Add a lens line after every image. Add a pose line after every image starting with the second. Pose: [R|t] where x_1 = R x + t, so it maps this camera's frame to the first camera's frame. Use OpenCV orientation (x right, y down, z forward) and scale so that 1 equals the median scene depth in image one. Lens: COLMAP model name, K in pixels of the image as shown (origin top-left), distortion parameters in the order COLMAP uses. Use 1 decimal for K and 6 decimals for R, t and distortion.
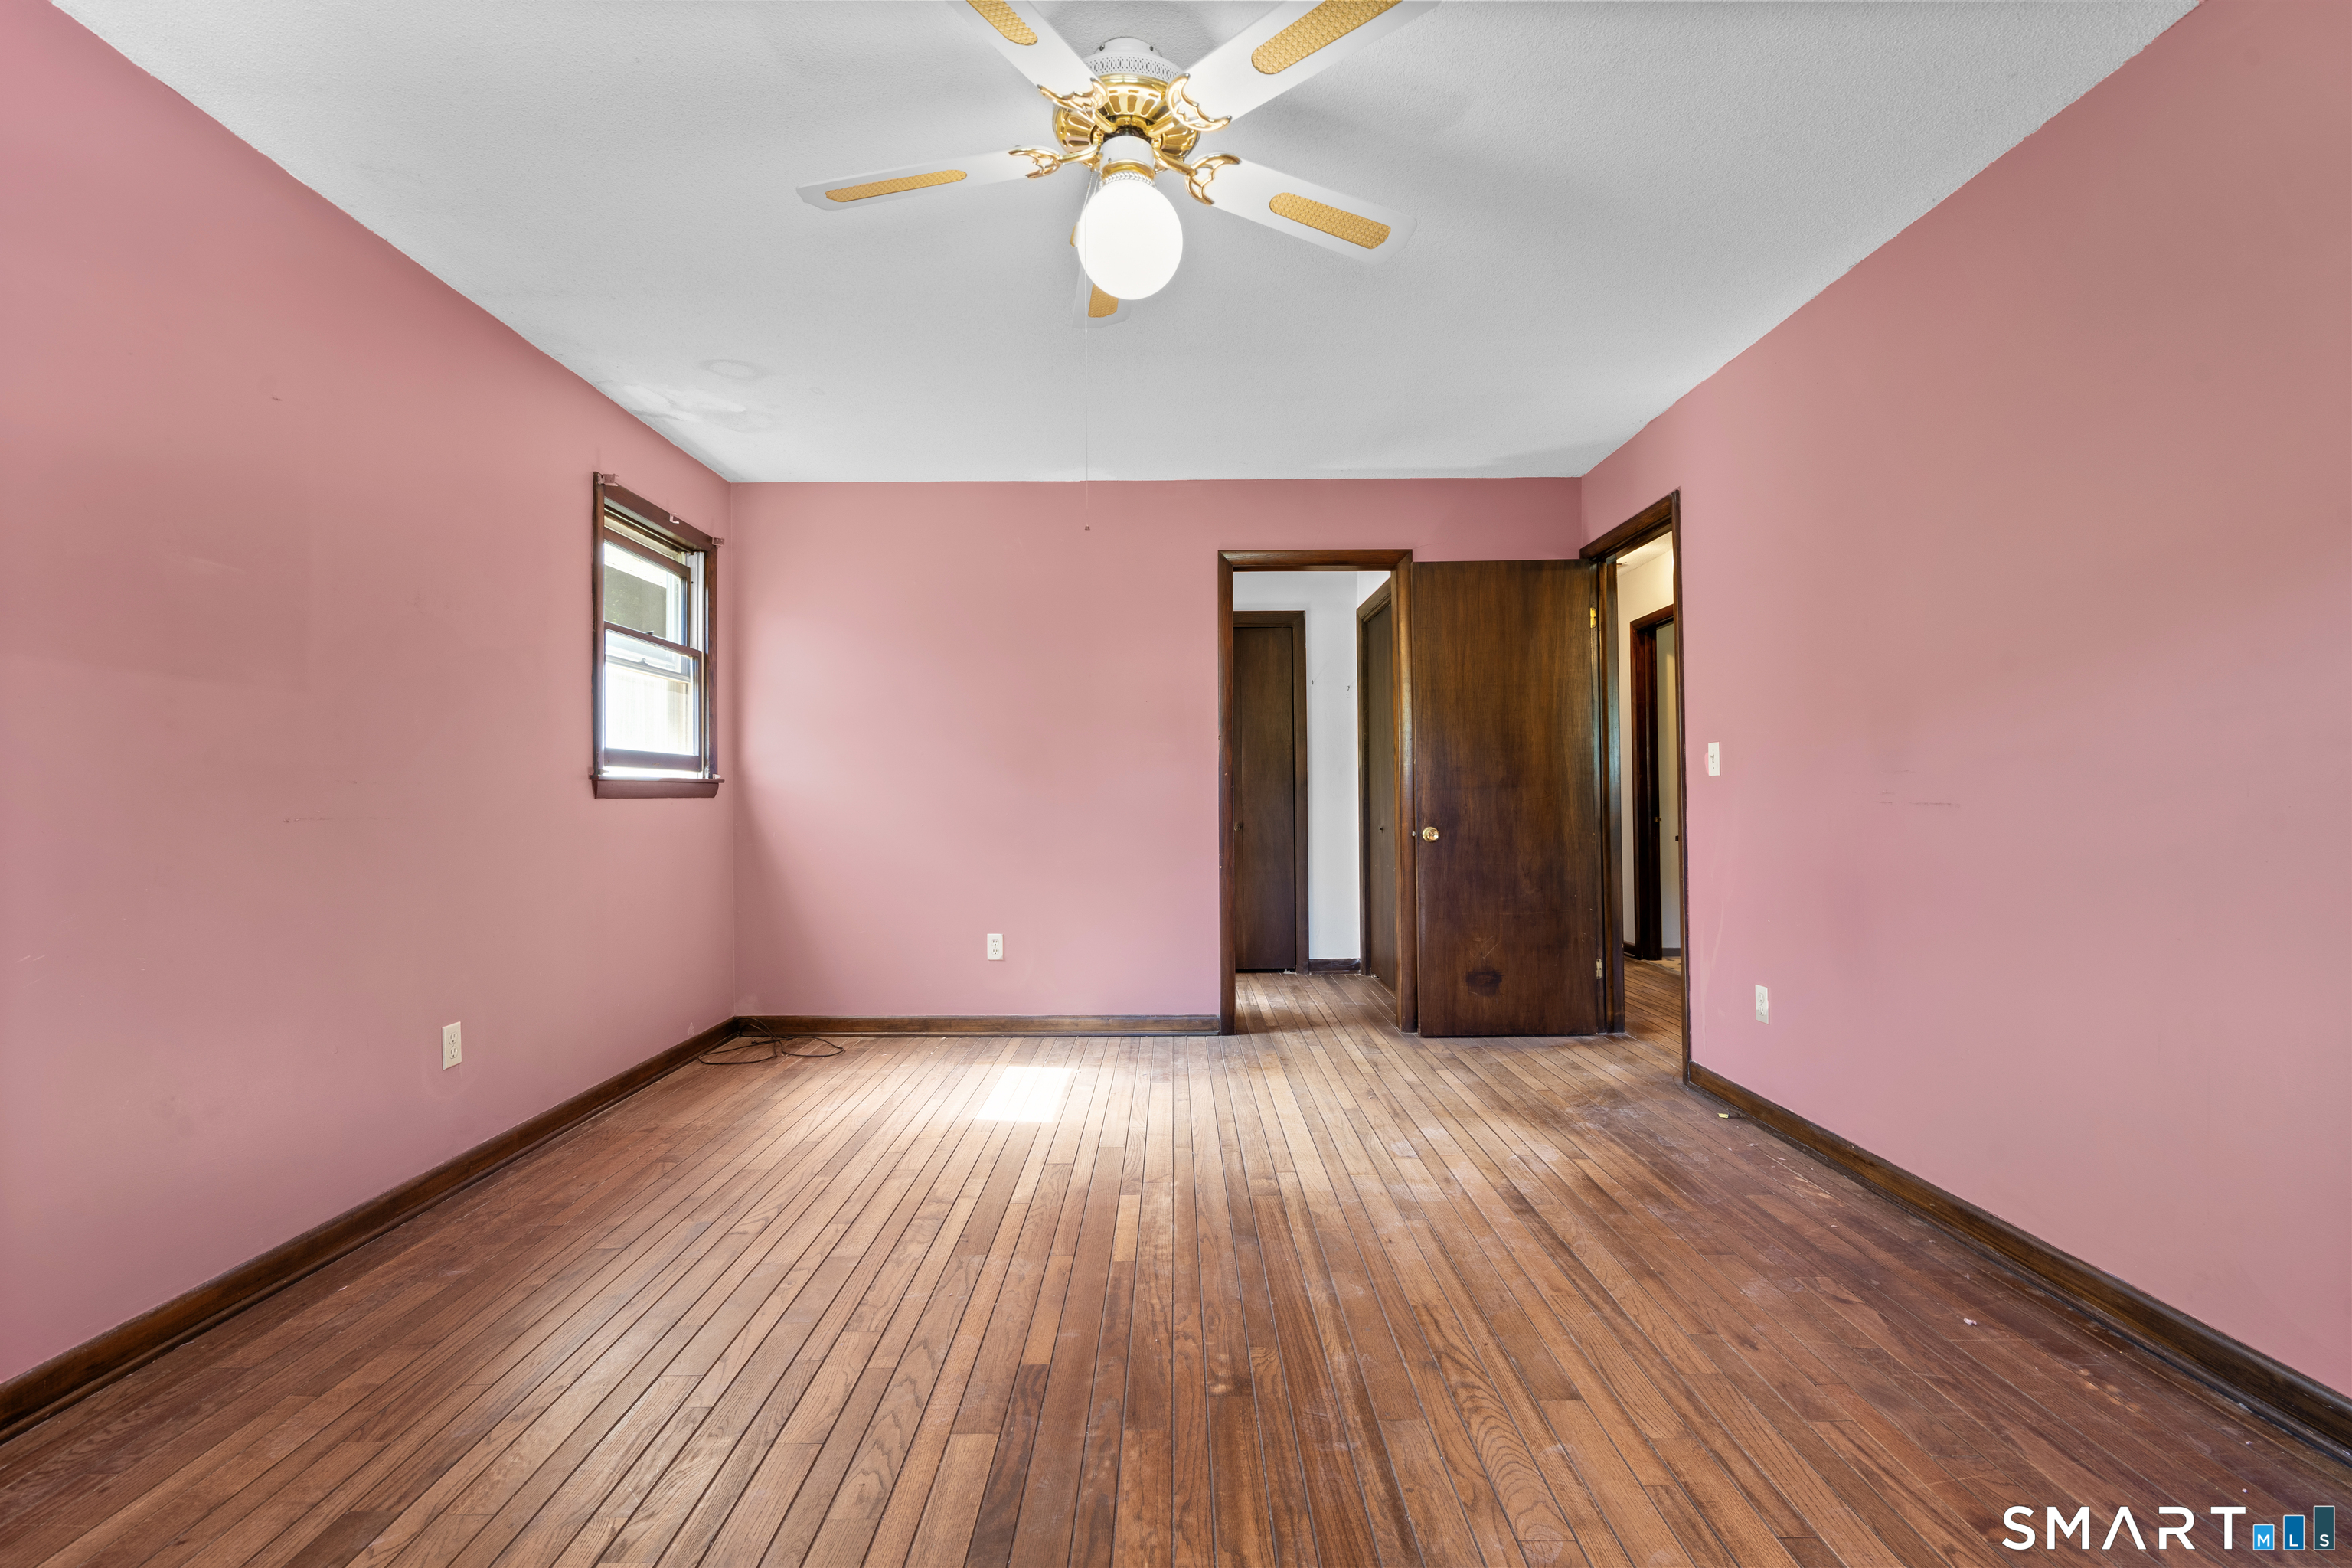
lens RADIAL K [[1055.7, 0, 1181.3], [0, 1055.7, 791.1], [0, 0, 1]] dist [-0.008475, 0.005012]
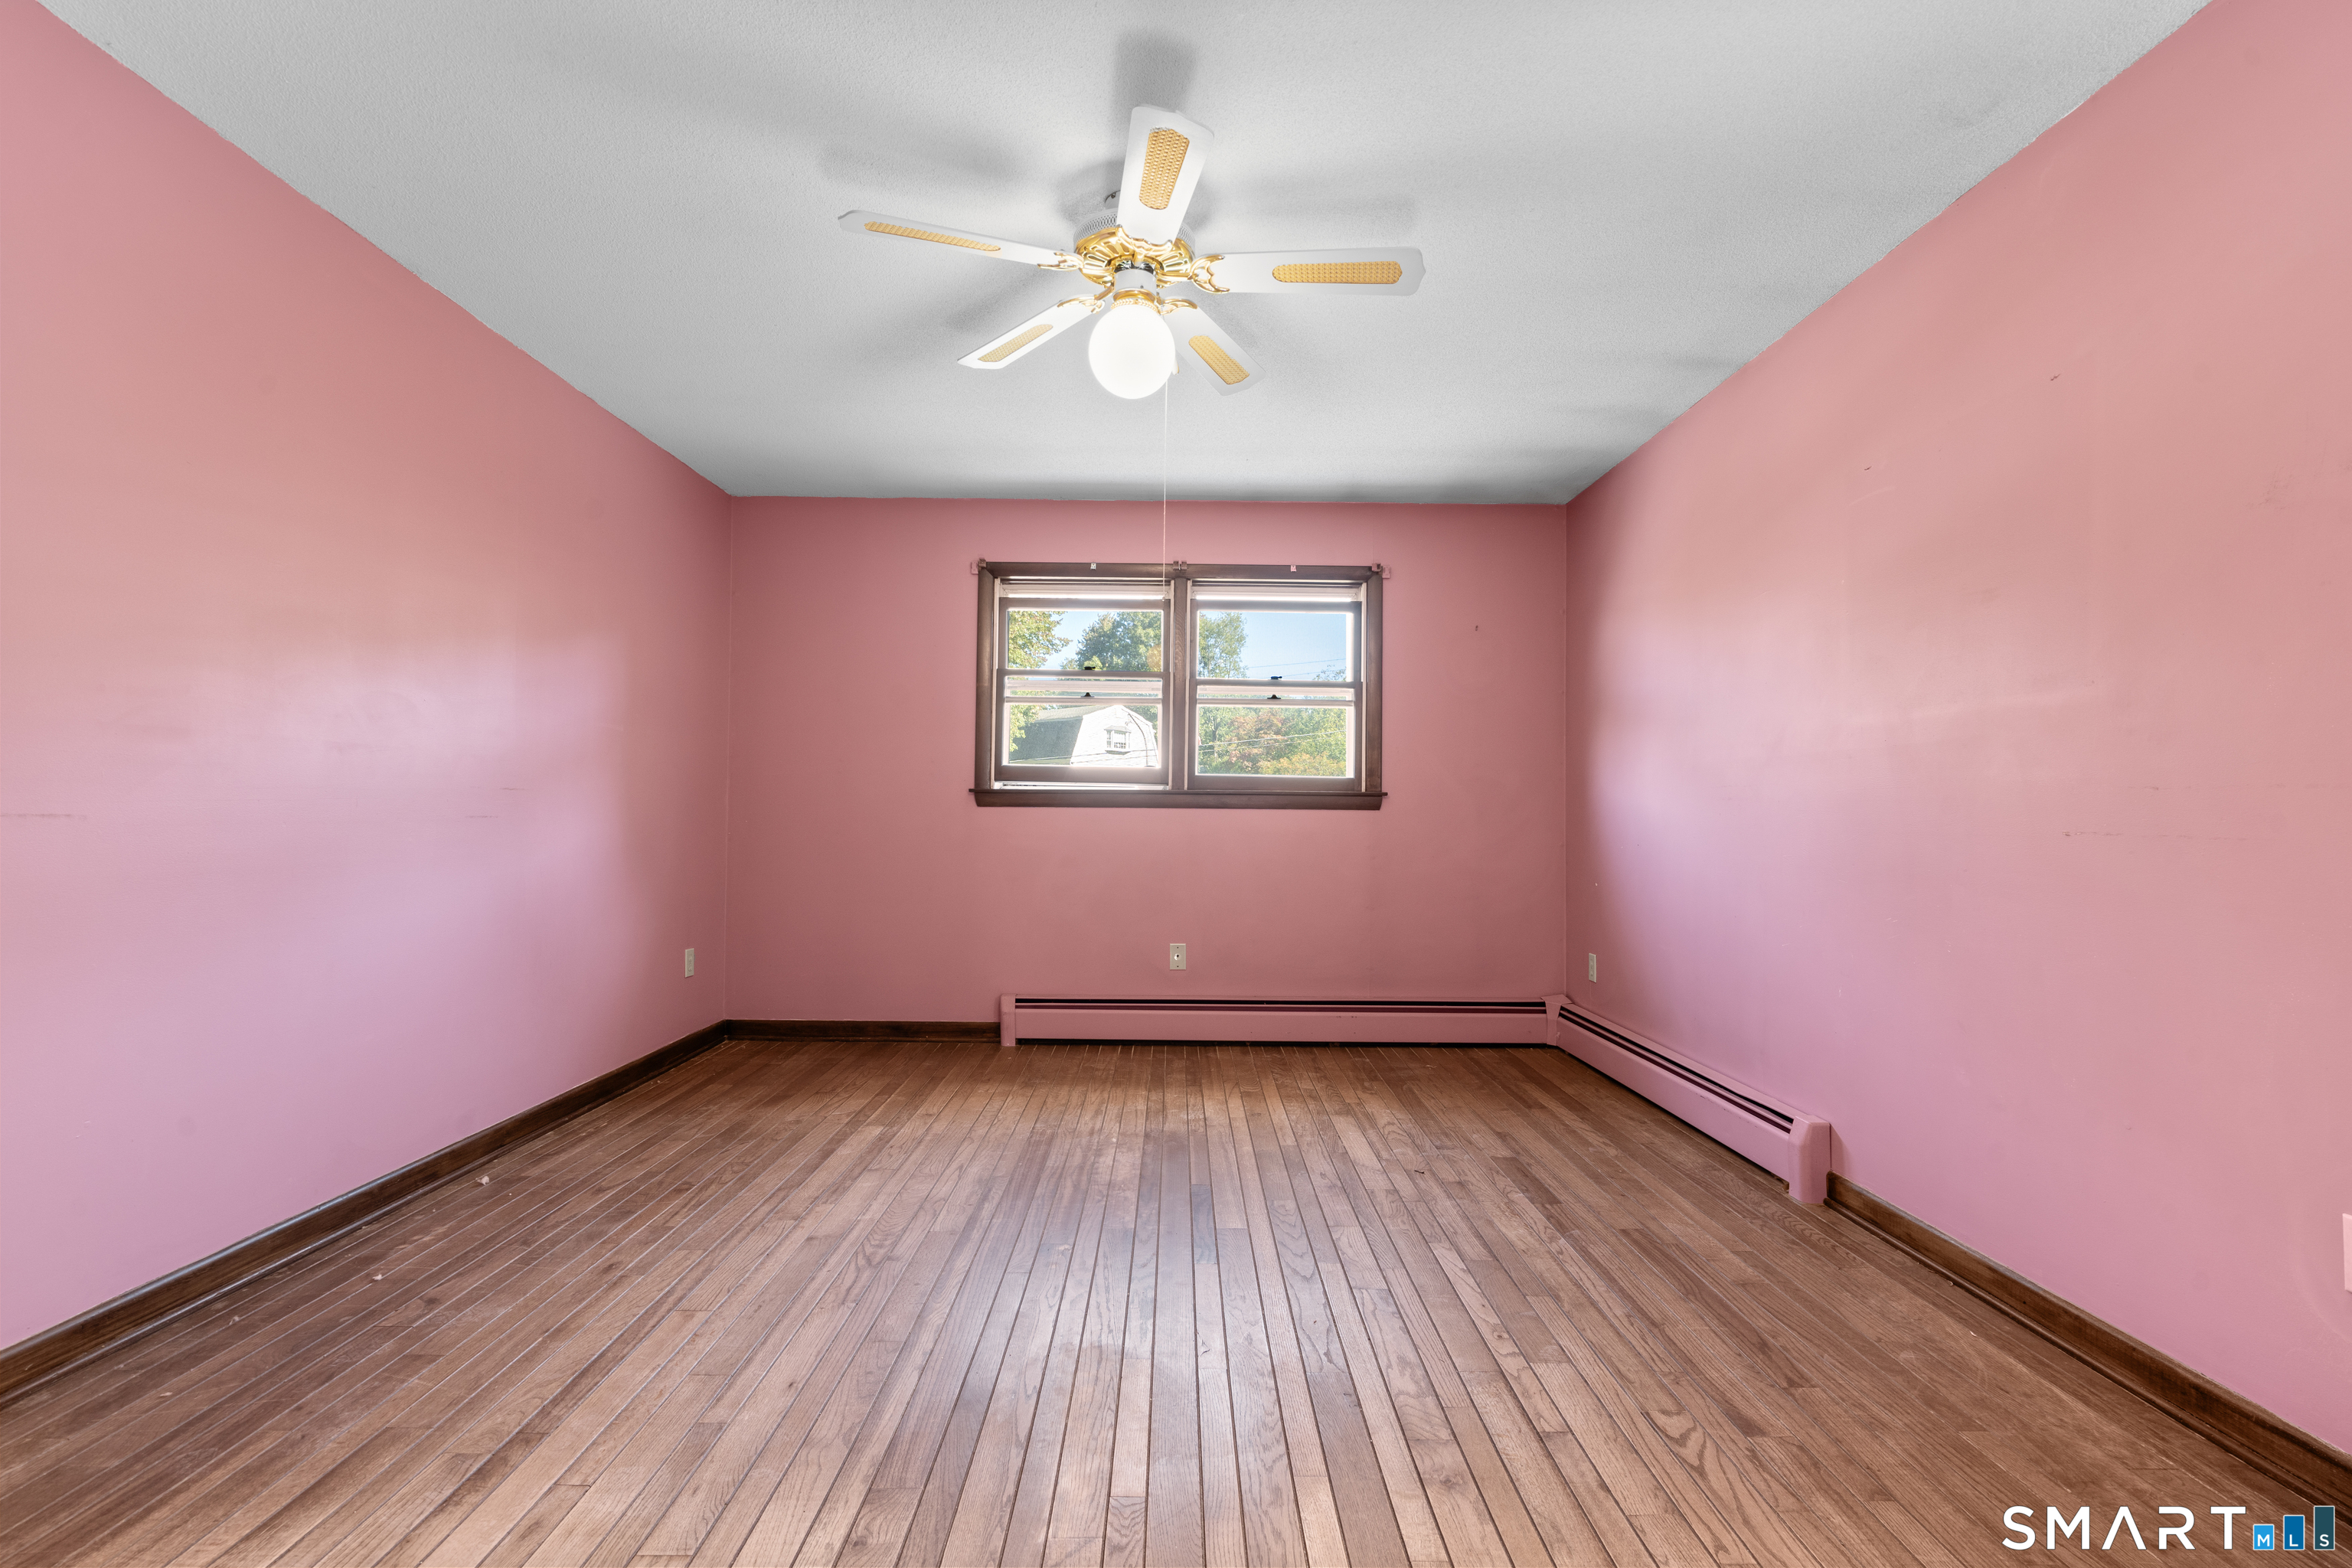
lens RADIAL K [[1055.7, 0, 1181.3], [0, 1055.7, 791.1], [0, 0, 1]] dist [-0.008475, 0.005012]
pose [[-0.999998, -0.000029, 0.002102, -0.083724], [-0.000081, 0.999701, -0.024459, 0.012292], [-0.002101, -0.024459, -0.999699, 1.687052]]
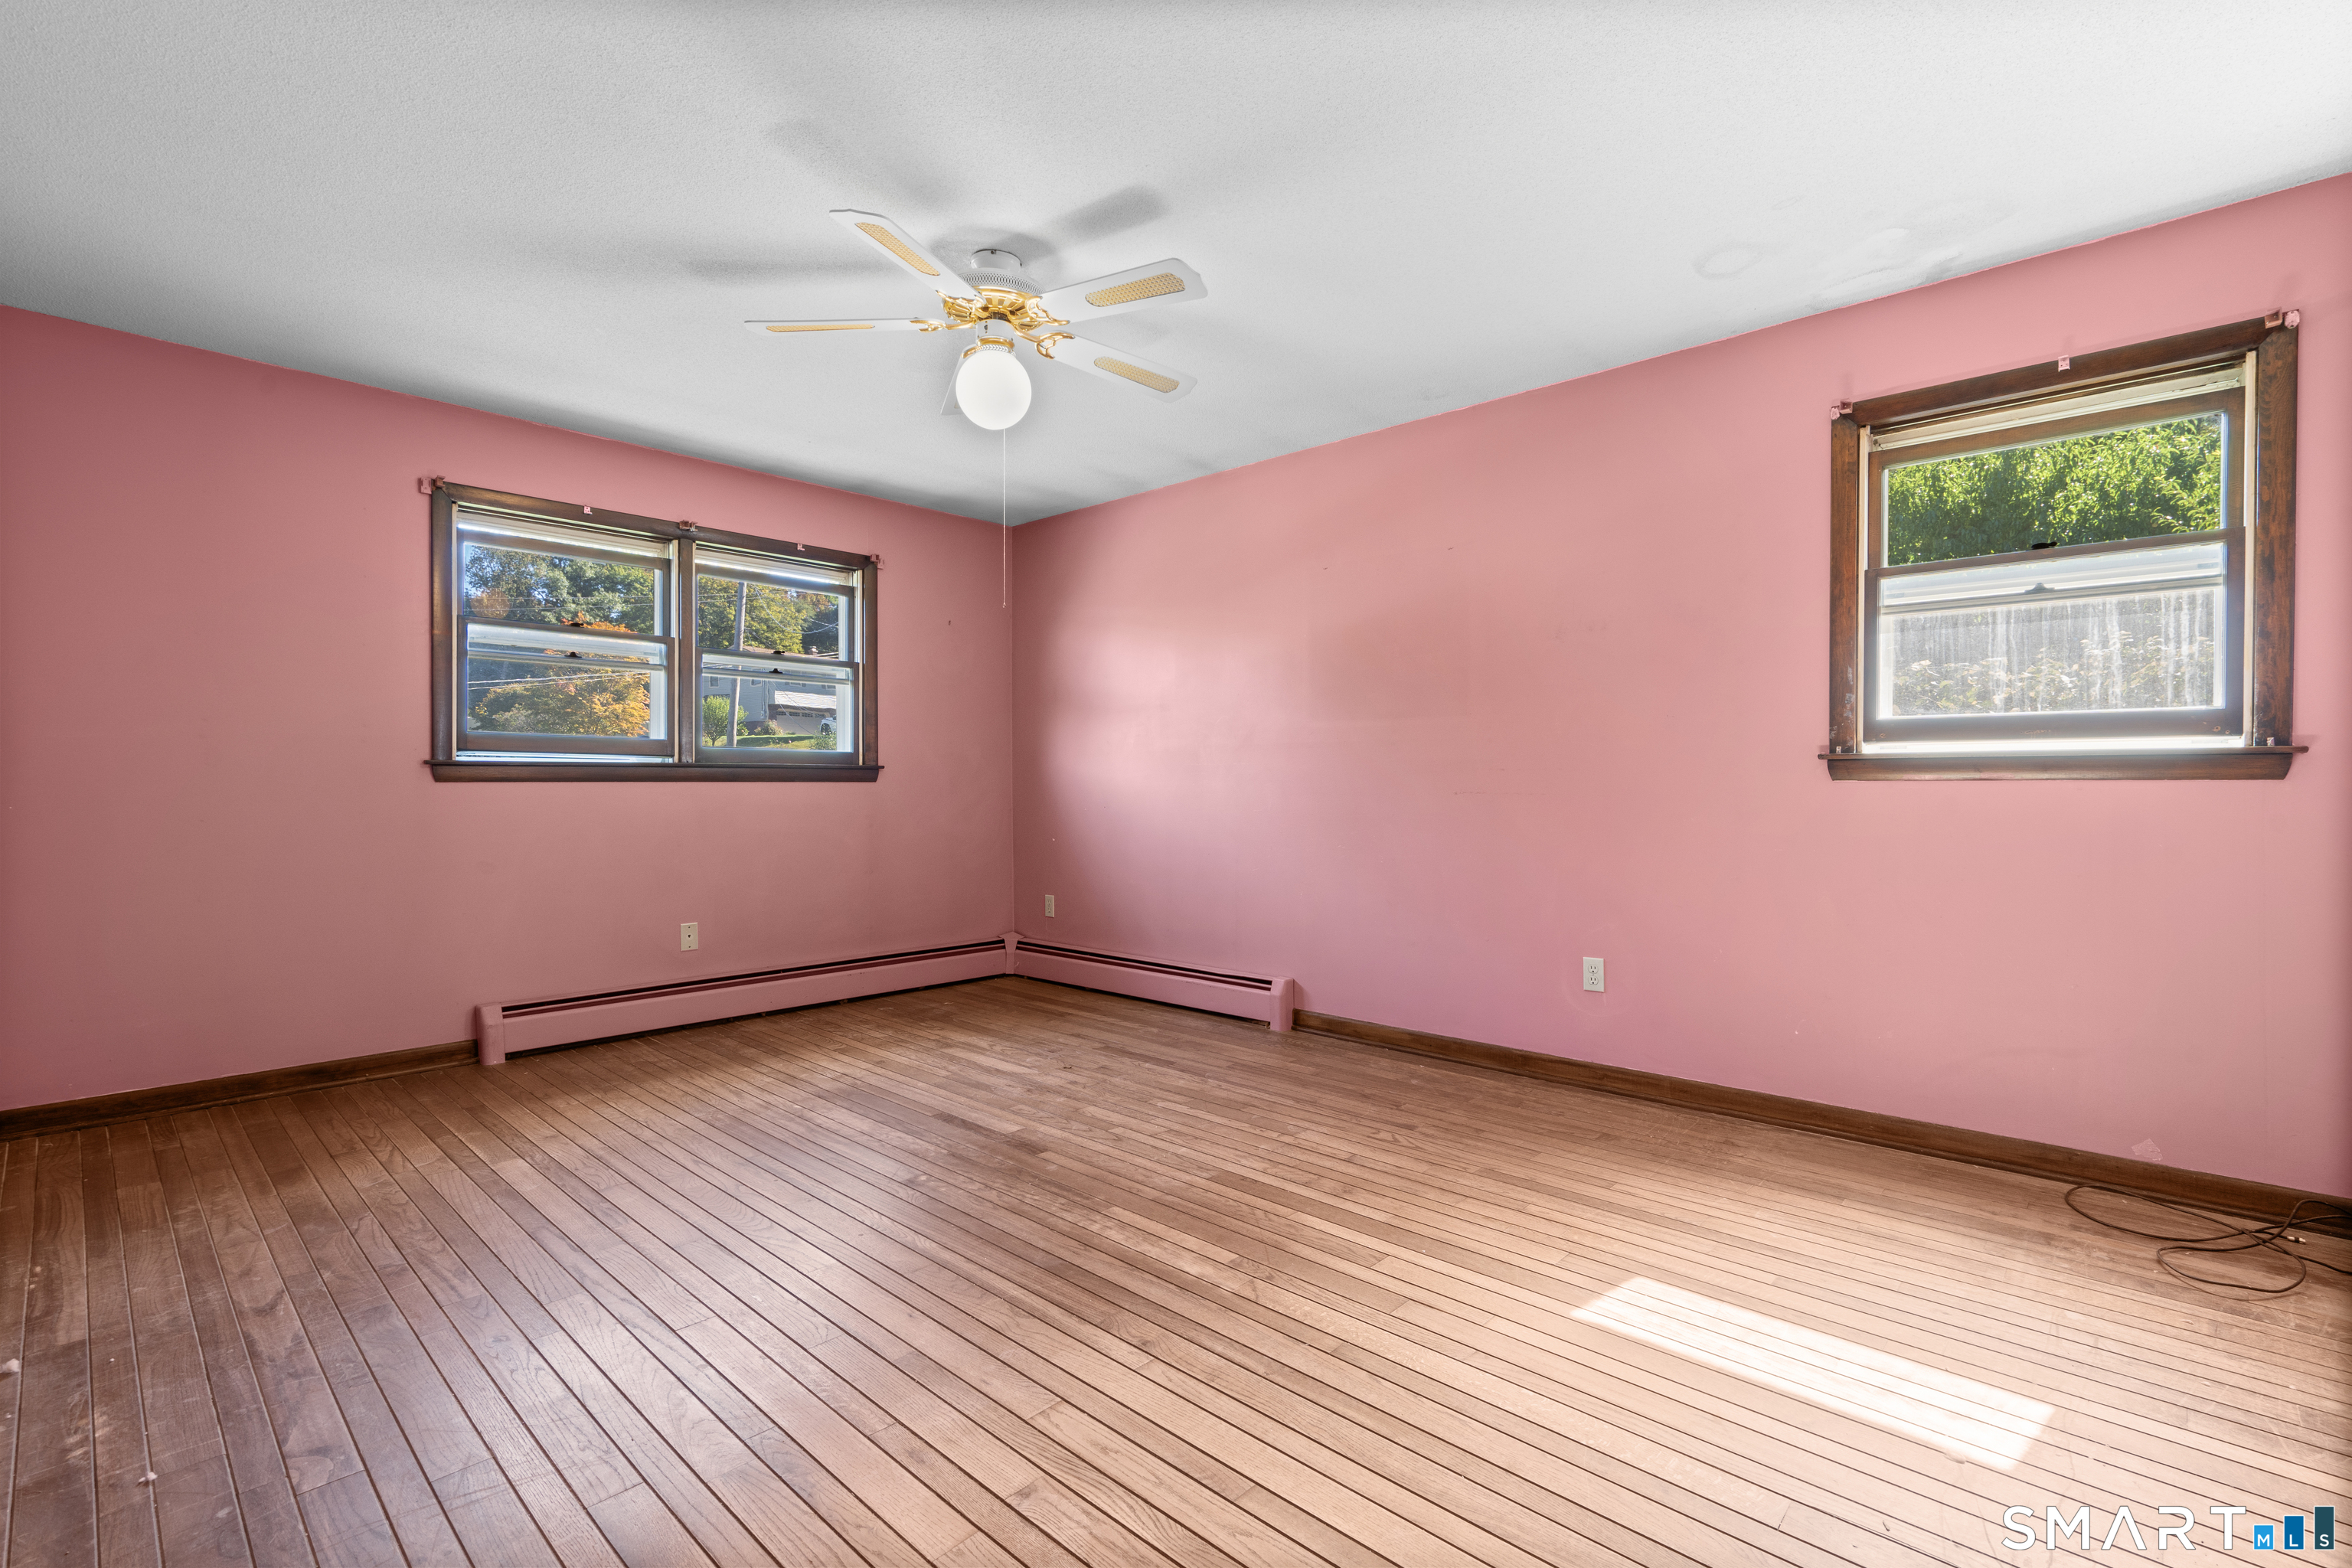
lens RADIAL K [[1055.7, 0, 1181.3], [0, 1055.7, 791.1], [0, 0, 1]] dist [-0.008475, 0.005012]
pose [[-0.689454, 0.015404, -0.724165, 0.617375], [0.010228, 0.999881, 0.011531, 0.000880], [0.724257, 0.000543, -0.689530, 1.647538]]
